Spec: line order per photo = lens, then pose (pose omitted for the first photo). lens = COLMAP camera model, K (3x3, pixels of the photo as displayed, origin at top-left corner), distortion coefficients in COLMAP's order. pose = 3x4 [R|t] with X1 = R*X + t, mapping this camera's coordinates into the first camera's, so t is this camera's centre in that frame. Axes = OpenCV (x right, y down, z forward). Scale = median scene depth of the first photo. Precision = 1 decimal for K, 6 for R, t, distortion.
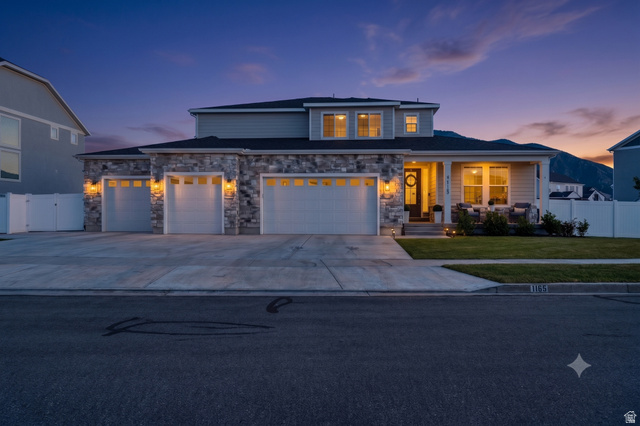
lens RADIAL K [[260.9, 0, 319.6], [0, 260.9, 217.3], [0, 0, 1]] dist [-0.001076, -0.000043]
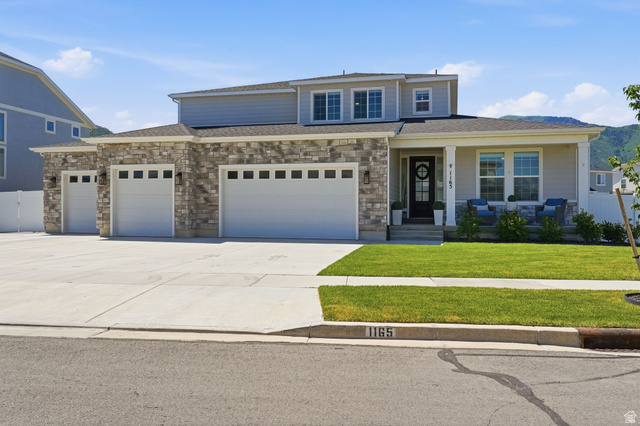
lens RADIAL K [[295.1, 0, 354.5], [0, 295.1, 214.0], [0, 0, 1]] dist [0.002804, 0.000367]
pose [[0.995407, 0.000471, -0.095728, 0.298117], [-0.001444, 0.999948, -0.010094, -0.001306], [0.095718, 0.010186, 0.995356, 0.097186]]
